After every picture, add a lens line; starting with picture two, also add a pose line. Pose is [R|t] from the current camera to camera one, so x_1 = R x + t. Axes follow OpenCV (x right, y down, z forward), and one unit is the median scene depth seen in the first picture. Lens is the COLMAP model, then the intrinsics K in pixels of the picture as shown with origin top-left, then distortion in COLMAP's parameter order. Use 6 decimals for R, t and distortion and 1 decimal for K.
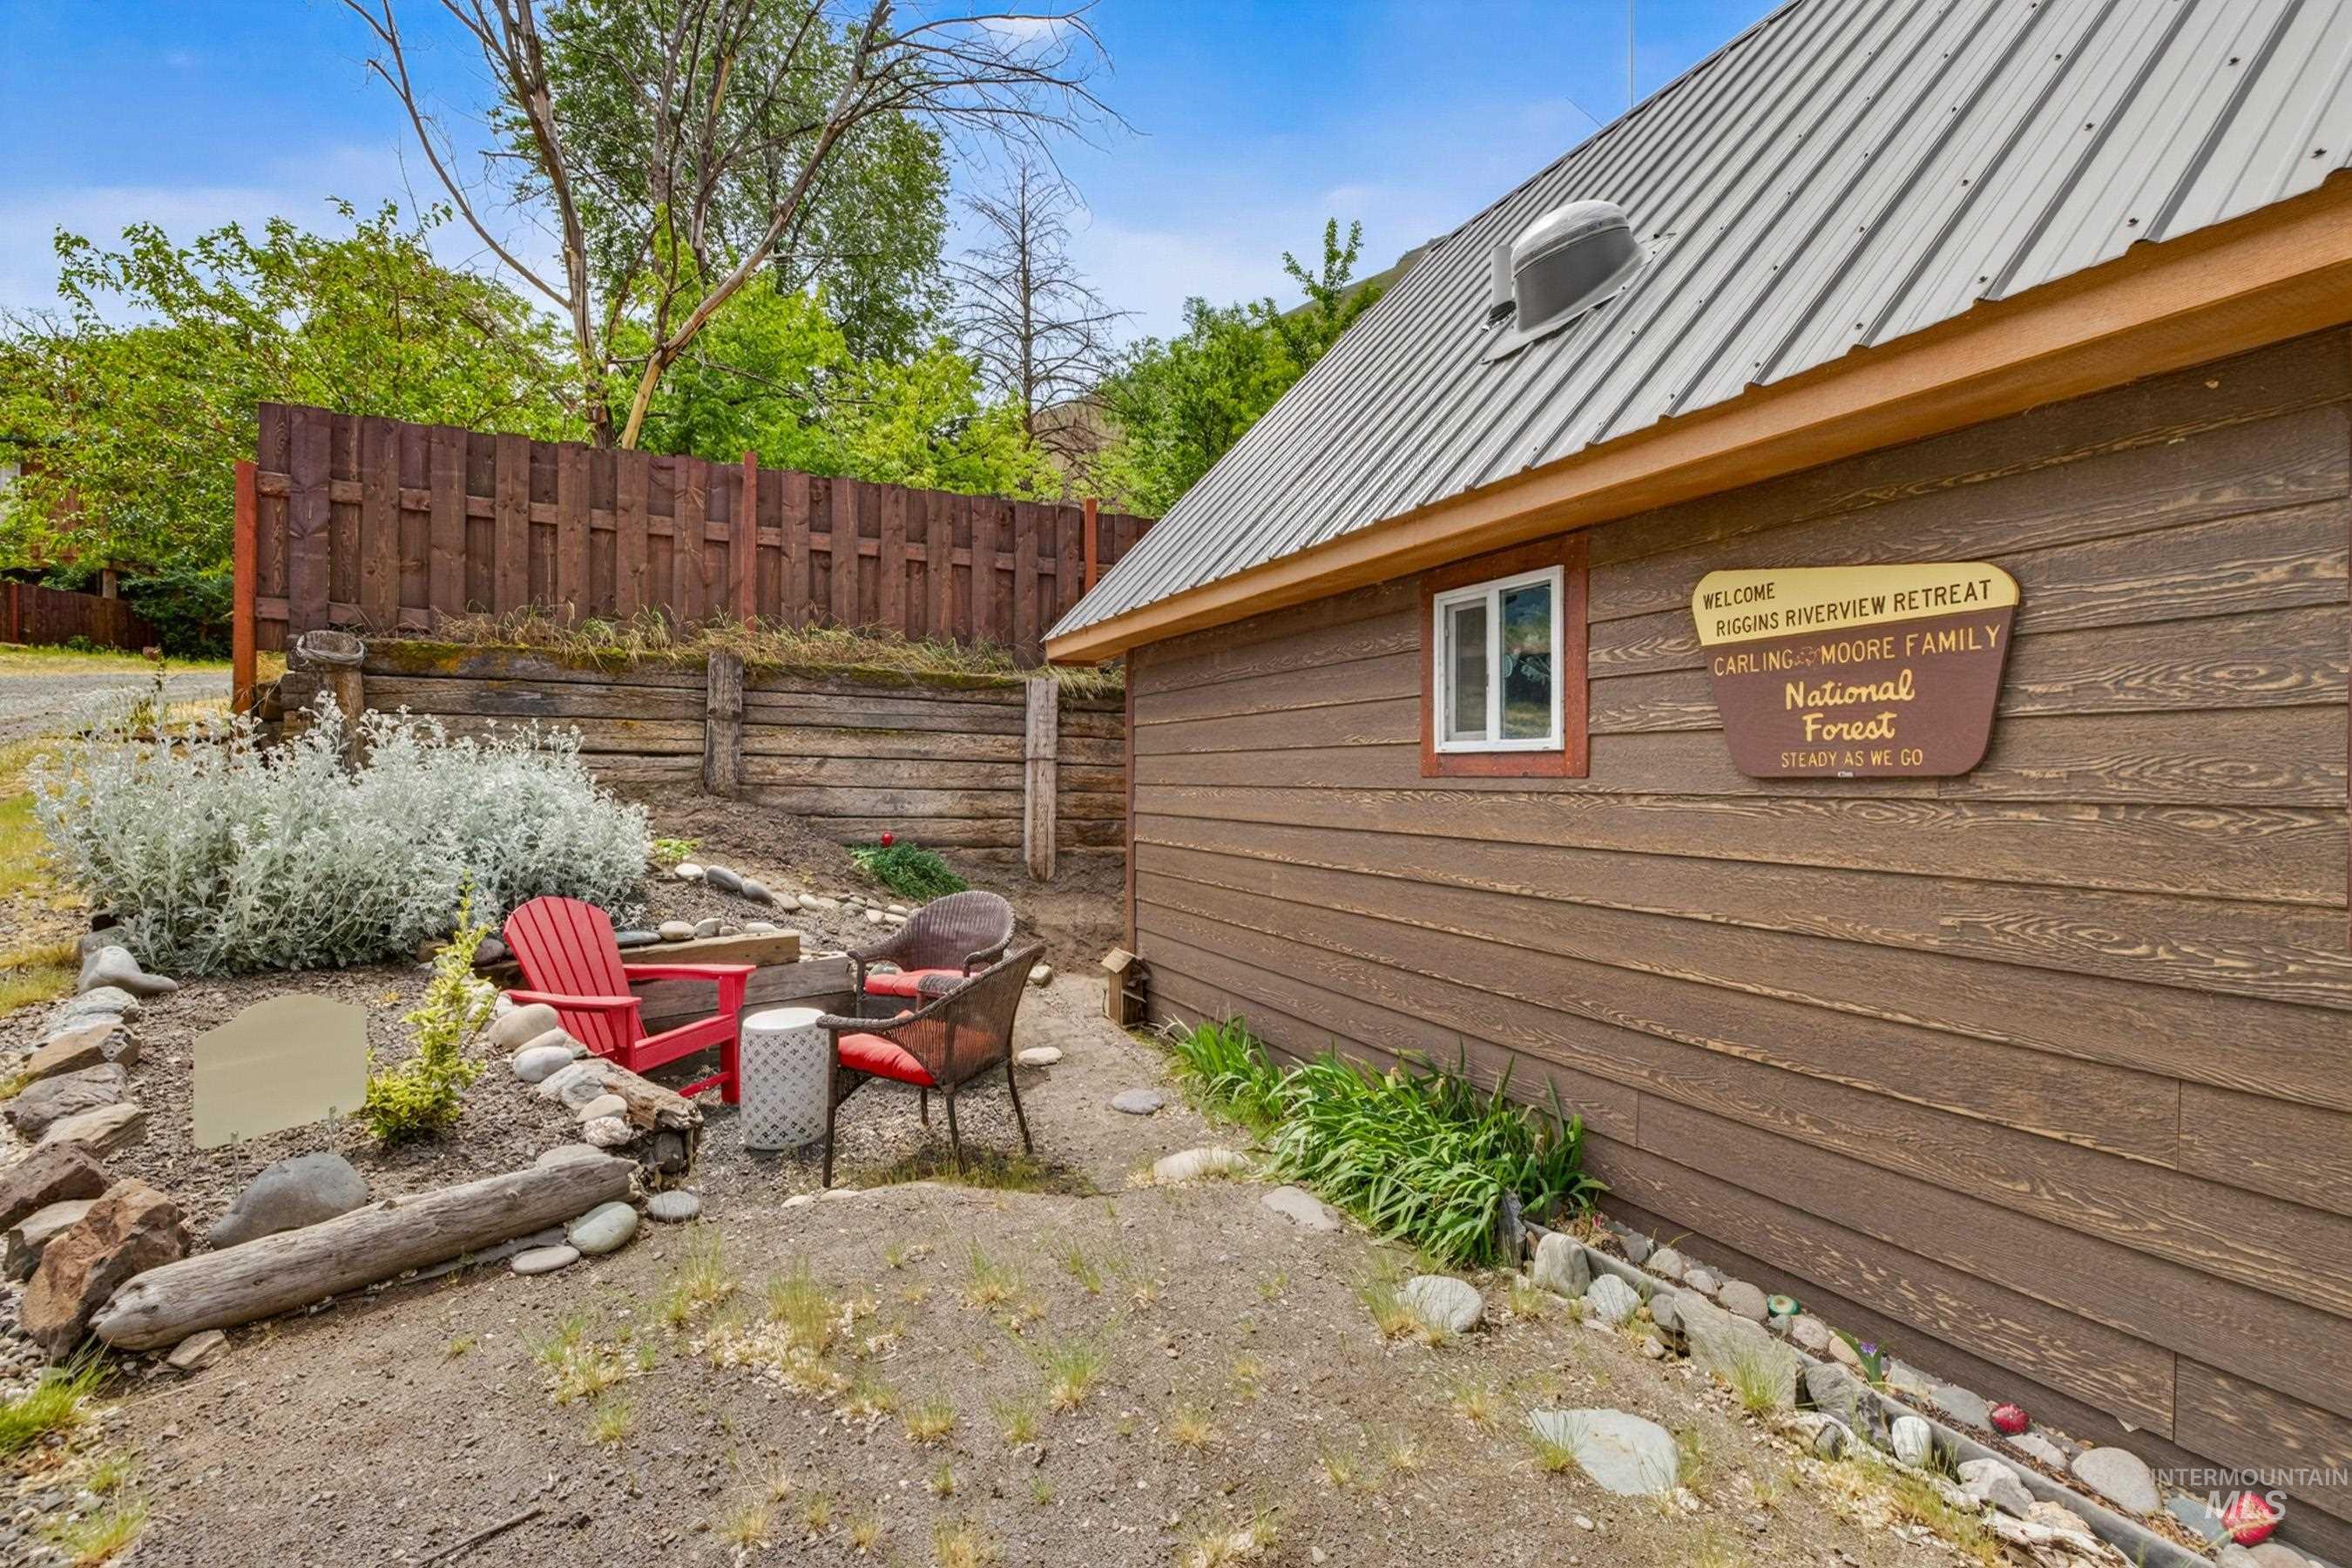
lens RADIAL K [[974.8, 0, 1176.2], [0, 974.8, 774.5], [0, 0, 1]] dist [0.011872, -0.000114]
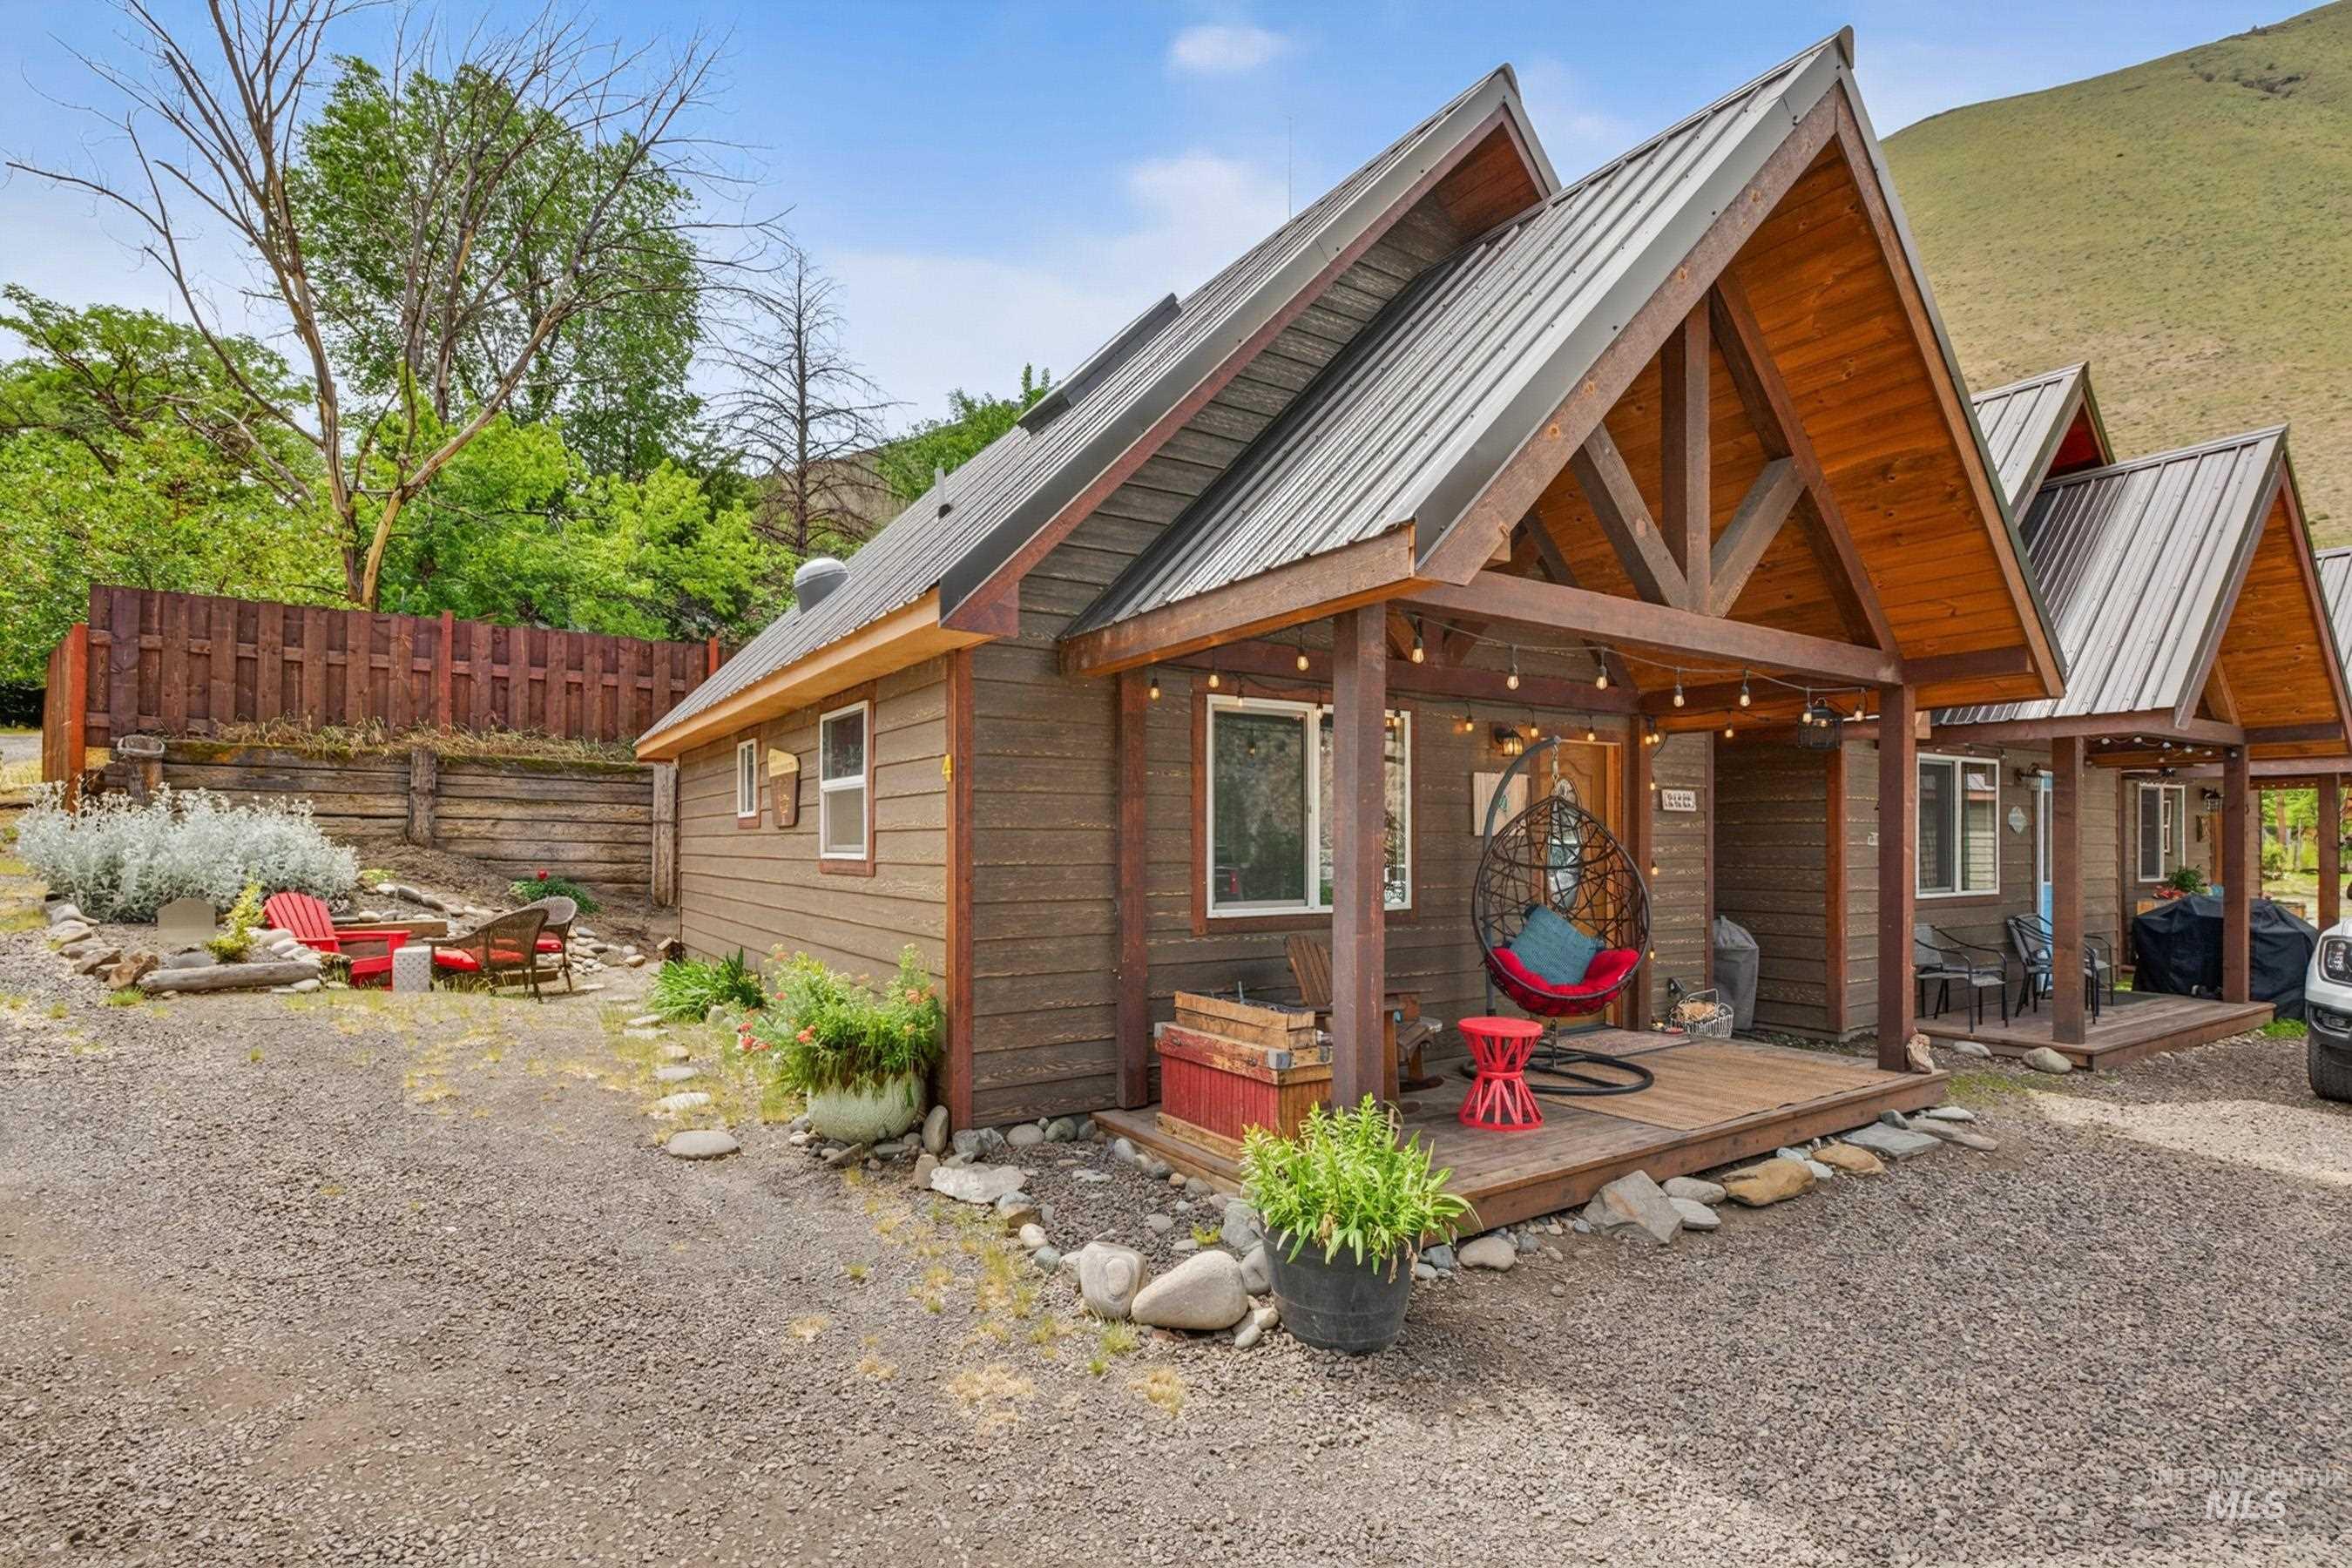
lens RADIAL K [[1109.6, 0, 1202.7], [0, 1109.6, 836.2], [0, 0, 1]] dist [-0.003013, 0.006629]
pose [[0.994203, 0.002474, 0.107488, 0.539439], [-0.001533, 0.999960, -0.008836, 0.021244], [-0.107505, 0.008620, 0.994167, -0.810453]]
